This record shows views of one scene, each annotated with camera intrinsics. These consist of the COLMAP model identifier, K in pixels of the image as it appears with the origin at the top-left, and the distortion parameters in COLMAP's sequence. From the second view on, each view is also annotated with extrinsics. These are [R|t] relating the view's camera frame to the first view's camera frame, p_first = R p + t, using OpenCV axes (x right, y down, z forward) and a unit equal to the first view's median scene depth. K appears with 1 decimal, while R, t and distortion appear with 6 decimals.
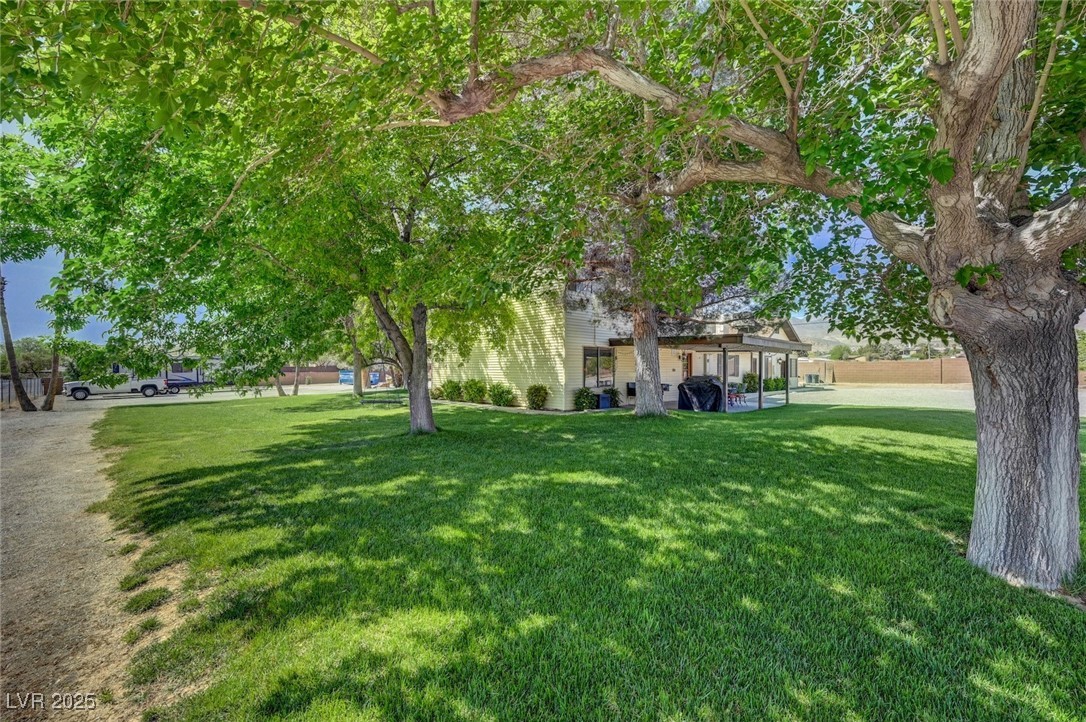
lens RADIAL K [[457.7, 0, 541.0], [0, 457.7, 364.6], [0, 0, 1]] dist [0.002424, 0.000065]
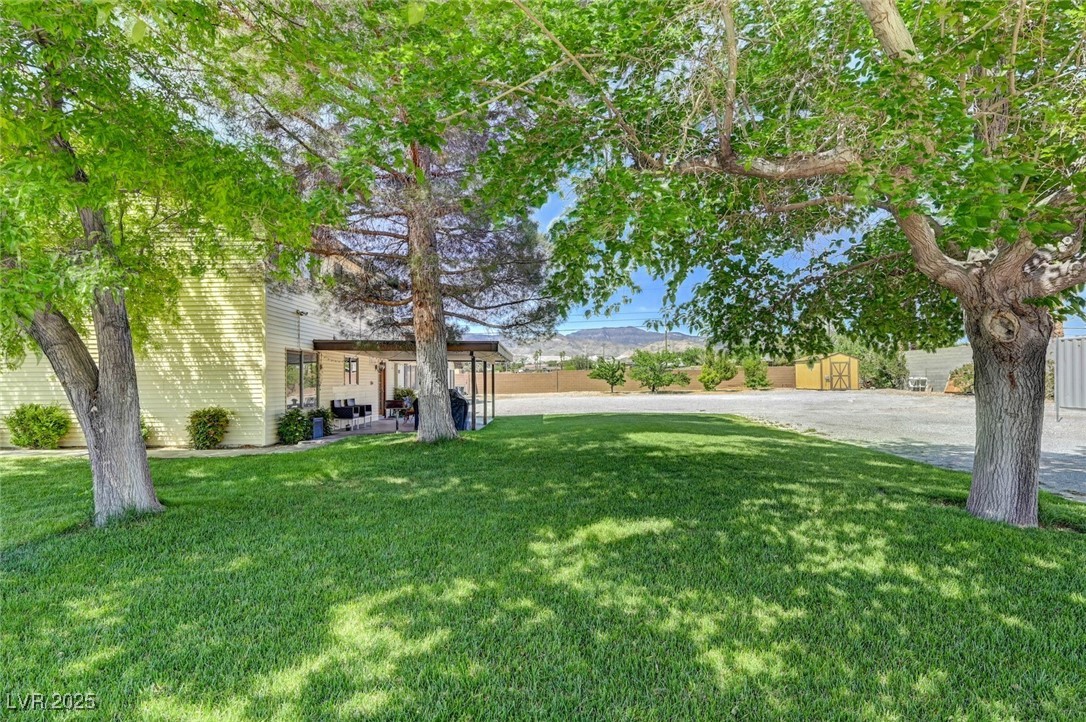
lens RADIAL K [[527.6, 0, 545.6], [0, 527.6, 362.5], [0, 0, 1]] dist [-0.001406, 0.000739]
pose [[0.691053, 0.016051, 0.722626, -0.215161], [0.003844, 0.999658, -0.025882, 0.002050], [-0.722794, 0.020664, 0.690755, 0.179241]]
